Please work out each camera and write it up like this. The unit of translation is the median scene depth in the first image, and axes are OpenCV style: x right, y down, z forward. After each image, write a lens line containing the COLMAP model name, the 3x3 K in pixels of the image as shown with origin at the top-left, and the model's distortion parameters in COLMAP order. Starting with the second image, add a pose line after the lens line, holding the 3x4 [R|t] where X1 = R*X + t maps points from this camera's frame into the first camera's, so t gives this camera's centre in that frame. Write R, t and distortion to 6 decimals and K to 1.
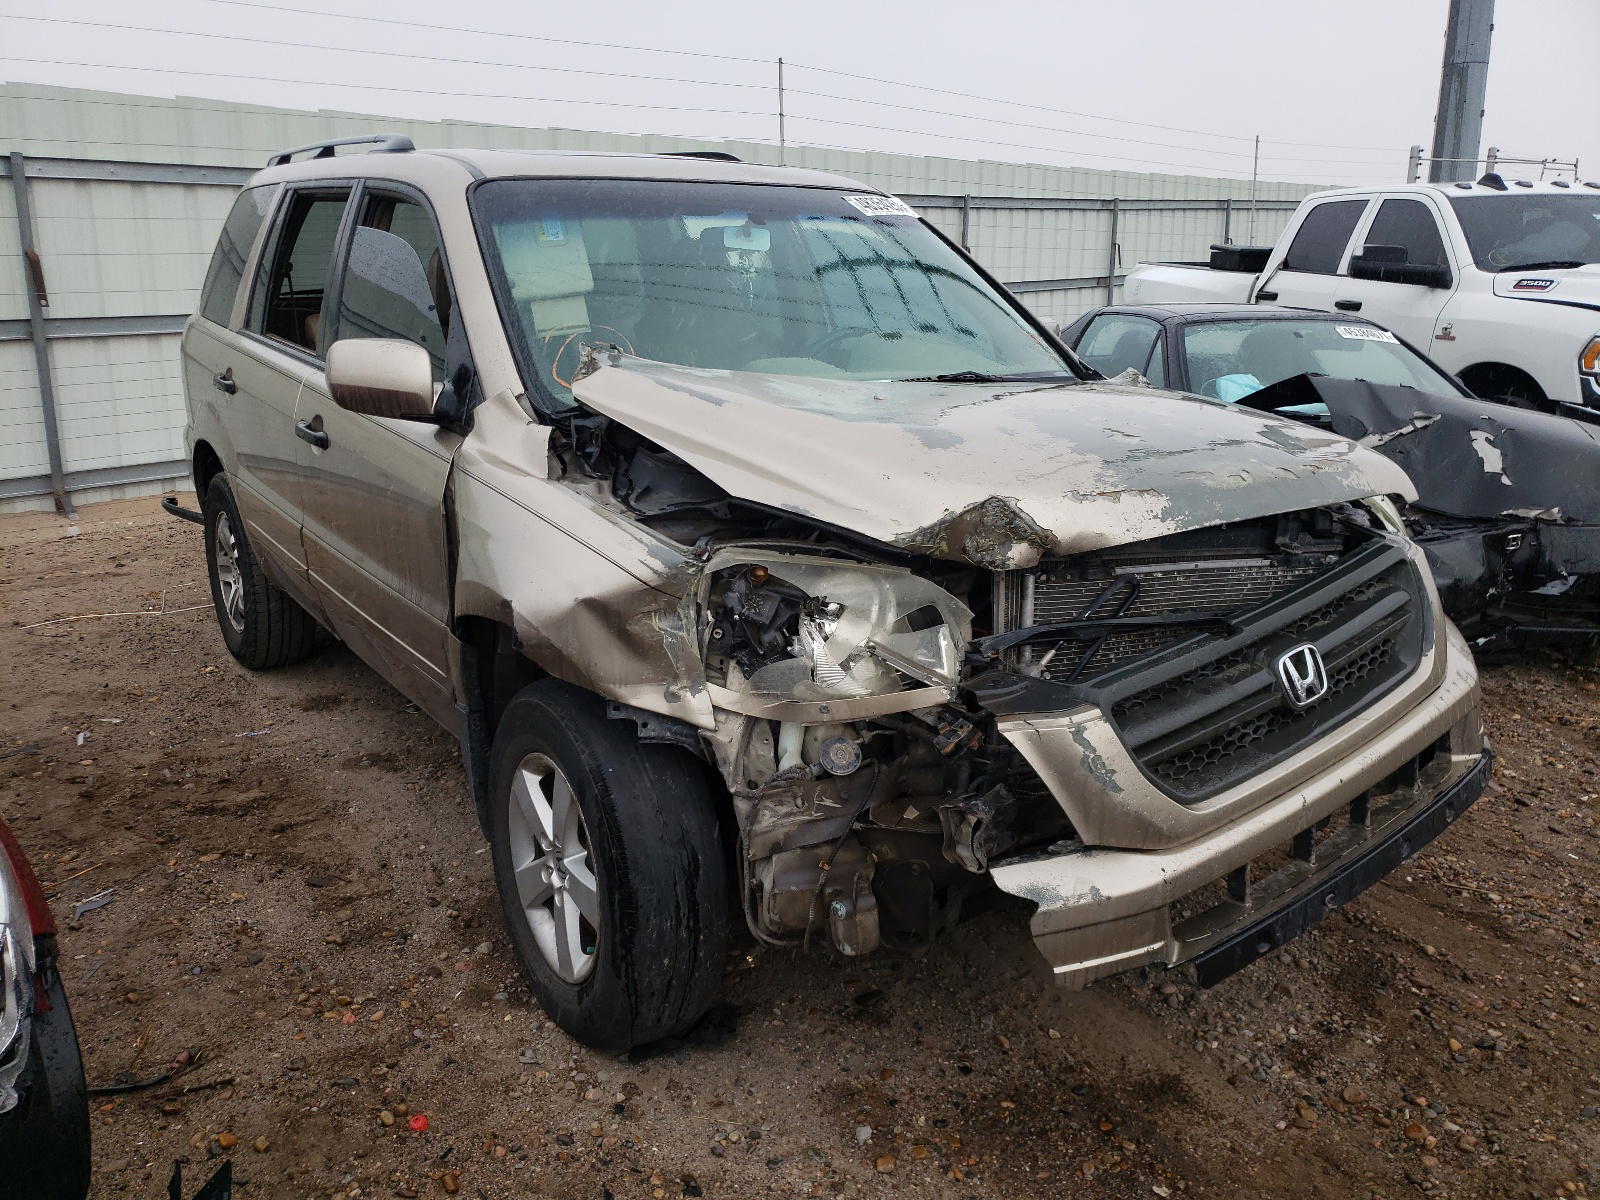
lens RADIAL K [[1236.9, 0, 800.0], [0, 1236.9, 600.0], [0, 0, 1]] dist [0.028537, 0.007167]
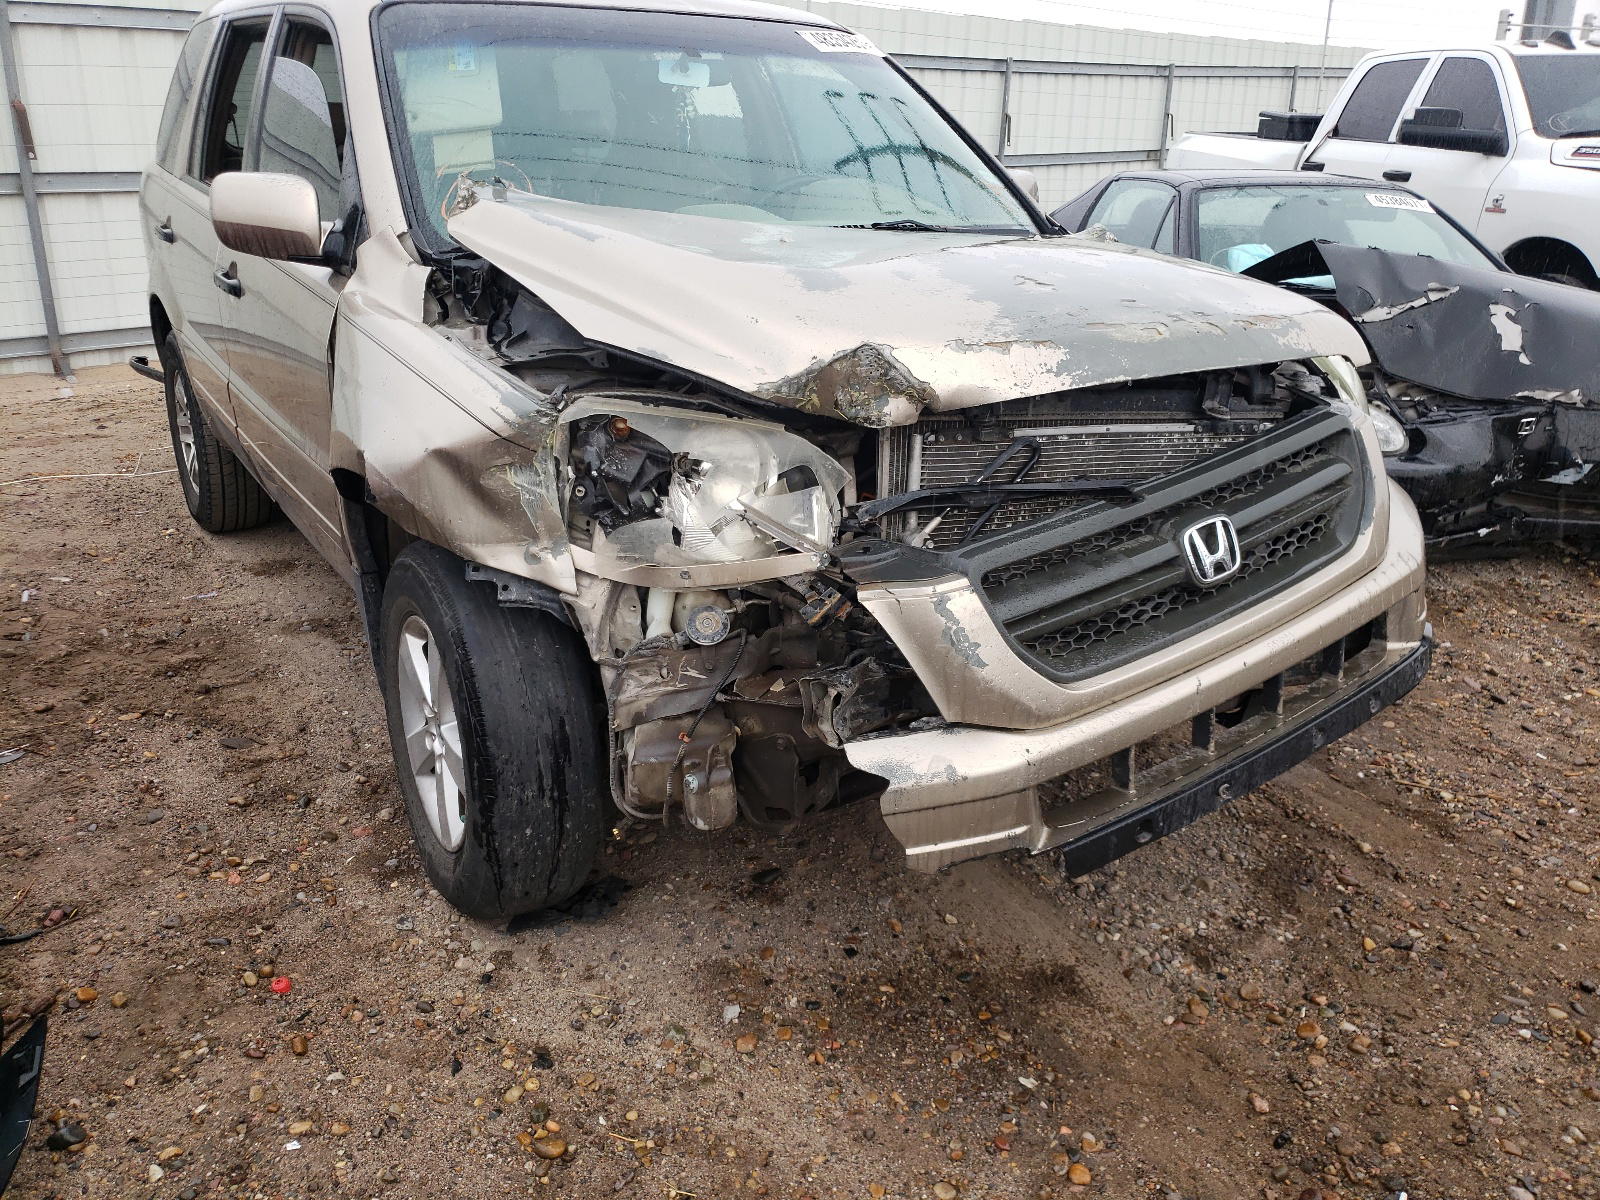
lens RADIAL K [[1236.9, 0, 800.0], [0, 1236.9, 600.0], [0, 0, 1]] dist [0.028537, 0.007167]
pose [[0.998852, 0.025309, -0.040666, 0.126377], [-0.021585, 0.995750, 0.089537, 0.019777], [0.042759, -0.088556, 0.995153, 0.063723]]
